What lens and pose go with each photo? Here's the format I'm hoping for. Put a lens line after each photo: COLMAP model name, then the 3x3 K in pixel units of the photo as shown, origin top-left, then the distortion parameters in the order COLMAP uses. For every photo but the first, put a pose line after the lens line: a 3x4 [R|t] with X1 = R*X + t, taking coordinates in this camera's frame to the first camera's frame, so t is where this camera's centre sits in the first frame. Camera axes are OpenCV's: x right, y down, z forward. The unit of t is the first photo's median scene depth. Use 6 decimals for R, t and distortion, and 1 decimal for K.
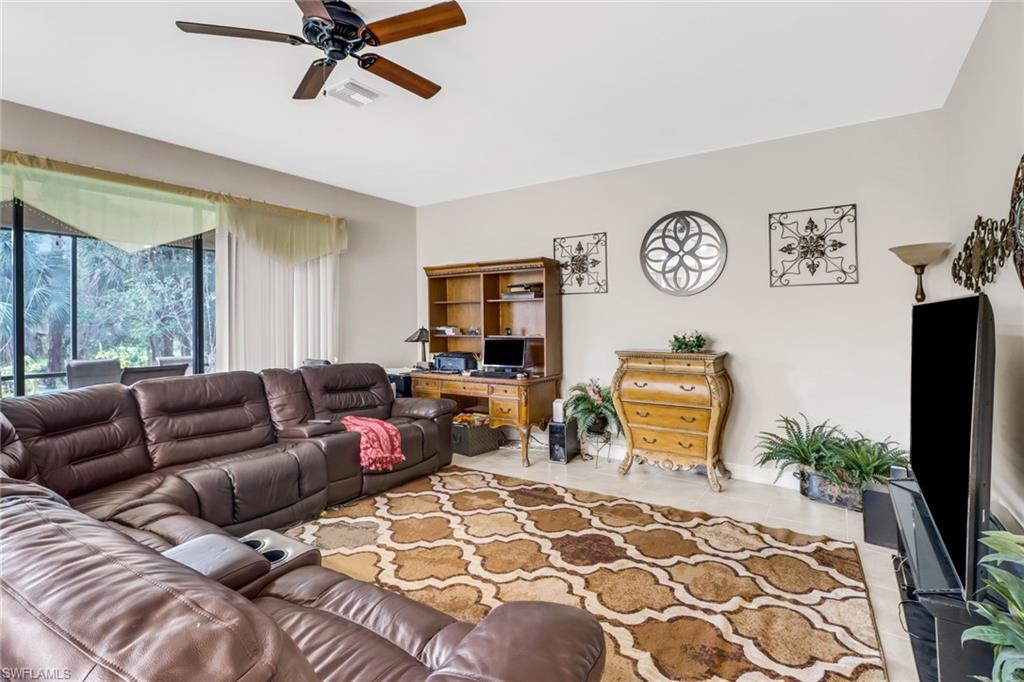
lens RADIAL K [[483.1, 0, 542.1], [0, 483.1, 317.1], [0, 0, 1]] dist [0.012061, 0.000005]
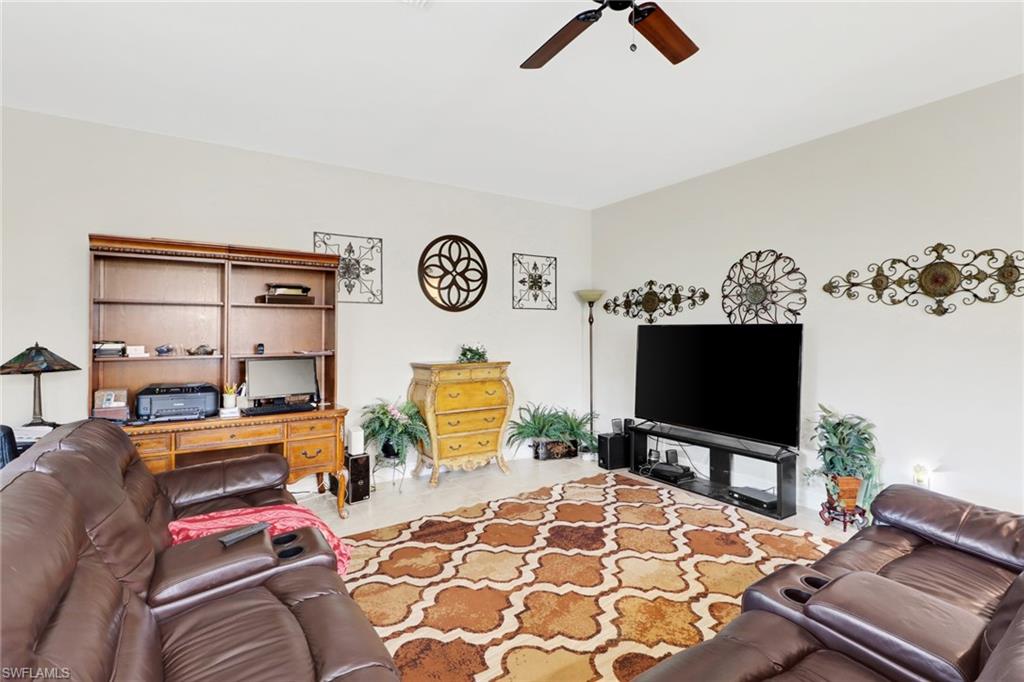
lens RADIAL K [[470.7, 0, 493.7], [0, 470.7, 323.1], [0, 0, 1]] dist [0.002613, -0.012676]
pose [[0.433455, 0.021270, 0.900924, -0.746306], [-0.012489, 0.999767, -0.017595, -0.000139], [-0.901089, -0.003625, 0.433620, 0.526425]]
